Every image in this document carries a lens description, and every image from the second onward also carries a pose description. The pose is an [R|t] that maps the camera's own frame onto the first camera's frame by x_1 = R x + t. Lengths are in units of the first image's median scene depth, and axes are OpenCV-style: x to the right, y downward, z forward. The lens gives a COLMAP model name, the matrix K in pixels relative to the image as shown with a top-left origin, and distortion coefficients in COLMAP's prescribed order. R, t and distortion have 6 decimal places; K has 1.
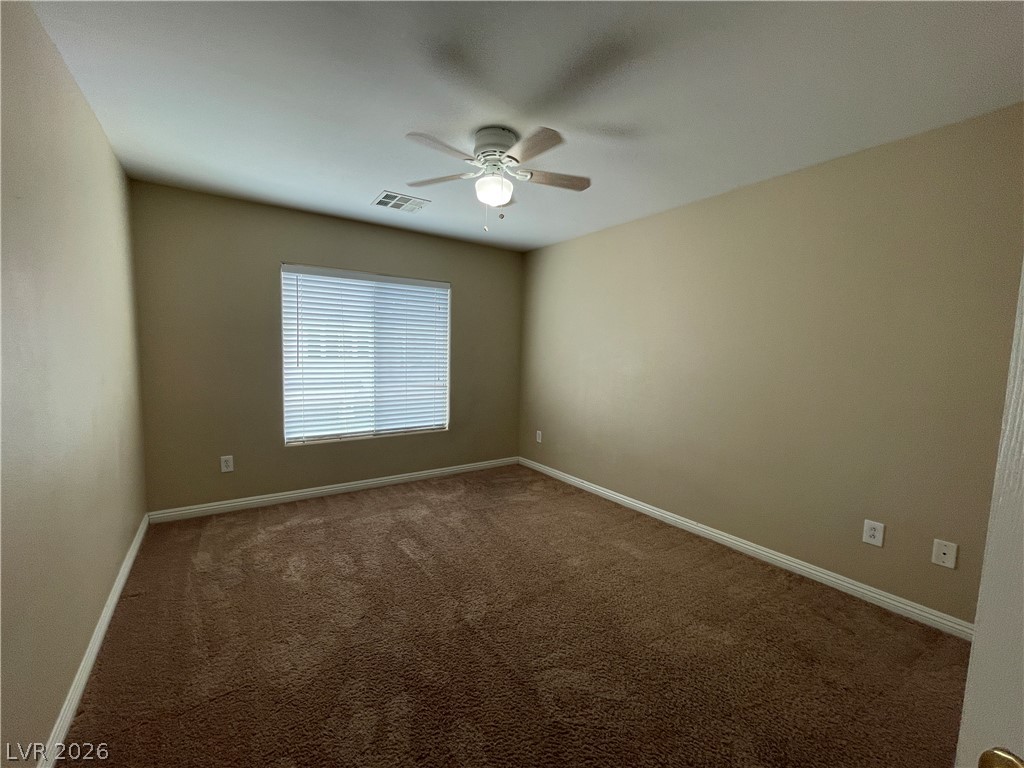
lens RADIAL K [[415.7, 0, 507.4], [0, 415.7, 387.4], [0, 0, 1]] dist [-0.000216, 0.000233]
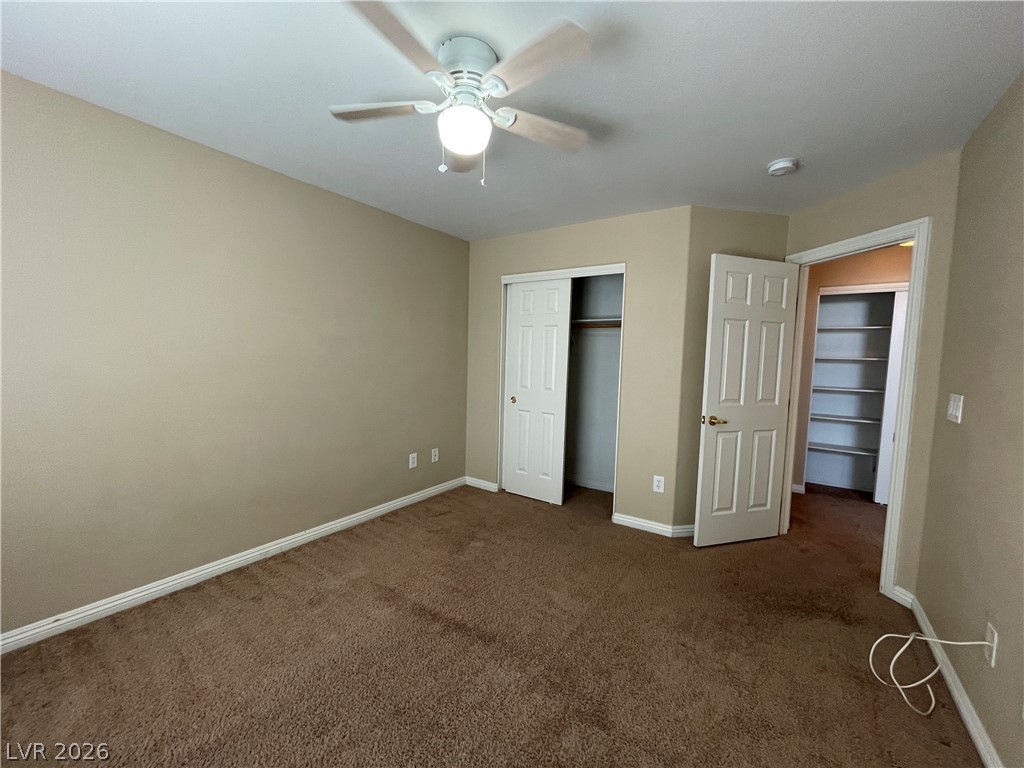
lens RADIAL K [[415.7, 0, 507.4], [0, 415.7, 387.4], [0, 0, 1]] dist [-0.000216, 0.000233]
pose [[-0.321518, -0.113702, 0.940052, -0.716590], [0.055099, 0.988836, 0.138448, -0.136189], [-0.945299, 0.096310, -0.311664, 1.092890]]
